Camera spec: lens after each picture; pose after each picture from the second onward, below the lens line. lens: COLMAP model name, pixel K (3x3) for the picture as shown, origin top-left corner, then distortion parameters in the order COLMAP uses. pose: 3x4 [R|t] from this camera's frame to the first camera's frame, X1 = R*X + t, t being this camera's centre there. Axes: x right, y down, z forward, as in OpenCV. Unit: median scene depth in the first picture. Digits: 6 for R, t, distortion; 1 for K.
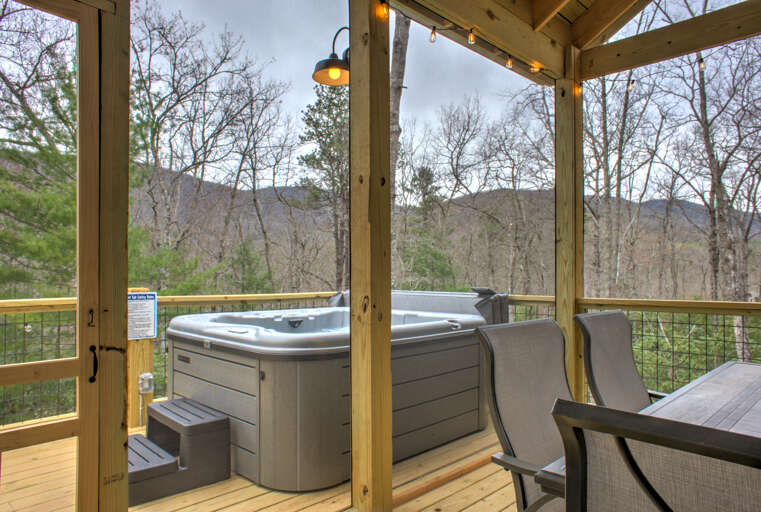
lens RADIAL K [[524.2, 0, 365.7], [0, 524.2, 264.6], [0, 0, 1]] dist [-0.006924, 0.003741]
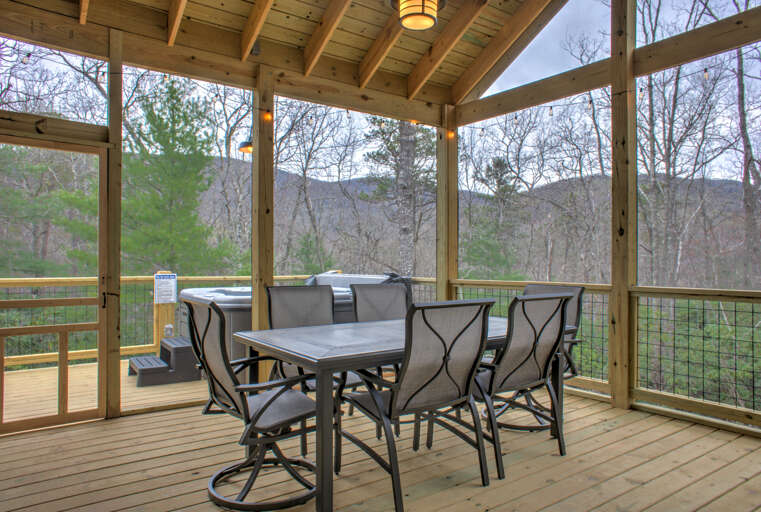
lens RADIAL K [[519.2, 0, 380.5], [0, 519.2, 256.0], [0, 0, 1]] dist [-0.068528, 0.000463]
pose [[0.991605, -0.000841, -0.129304, 0.130458], [0.001335, 0.999992, 0.003735, -0.001789], [0.129300, -0.003876, 0.991598, -0.142714]]
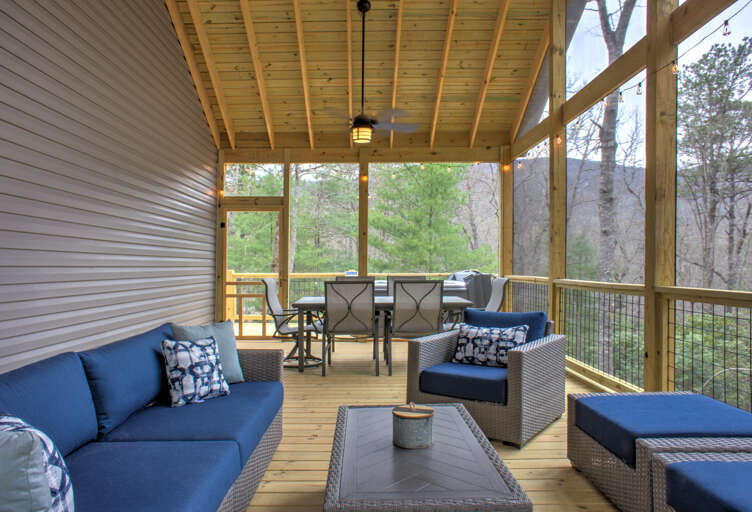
lens RADIAL K [[504.6, 0, 359.3], [0, 504.6, 273.2], [0, 0, 1]] dist [-0.085518, 0.092583]
pose [[0.698298, 0.007866, -0.715764, 0.443716], [0.018443, 0.999410, 0.028977, -0.002203], [0.715570, -0.033436, 0.697741, -0.227581]]
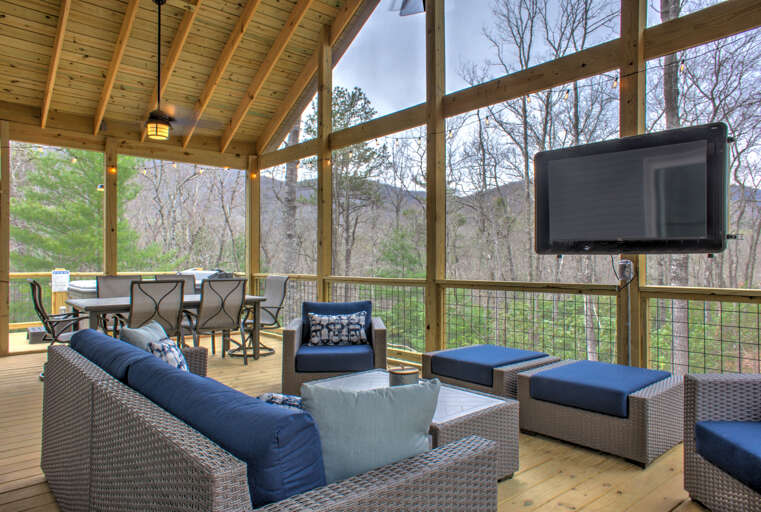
lens RADIAL K [[513.7, 0, 361.6], [0, 513.7, 255.9], [0, 0, 1]] dist [-0.008061, 0.002022]
pose [[0.995713, -0.002340, -0.092465, 0.339225], [0.002864, 0.999981, 0.005541, -0.005627], [0.092450, -0.005783, 0.995701, -0.341960]]
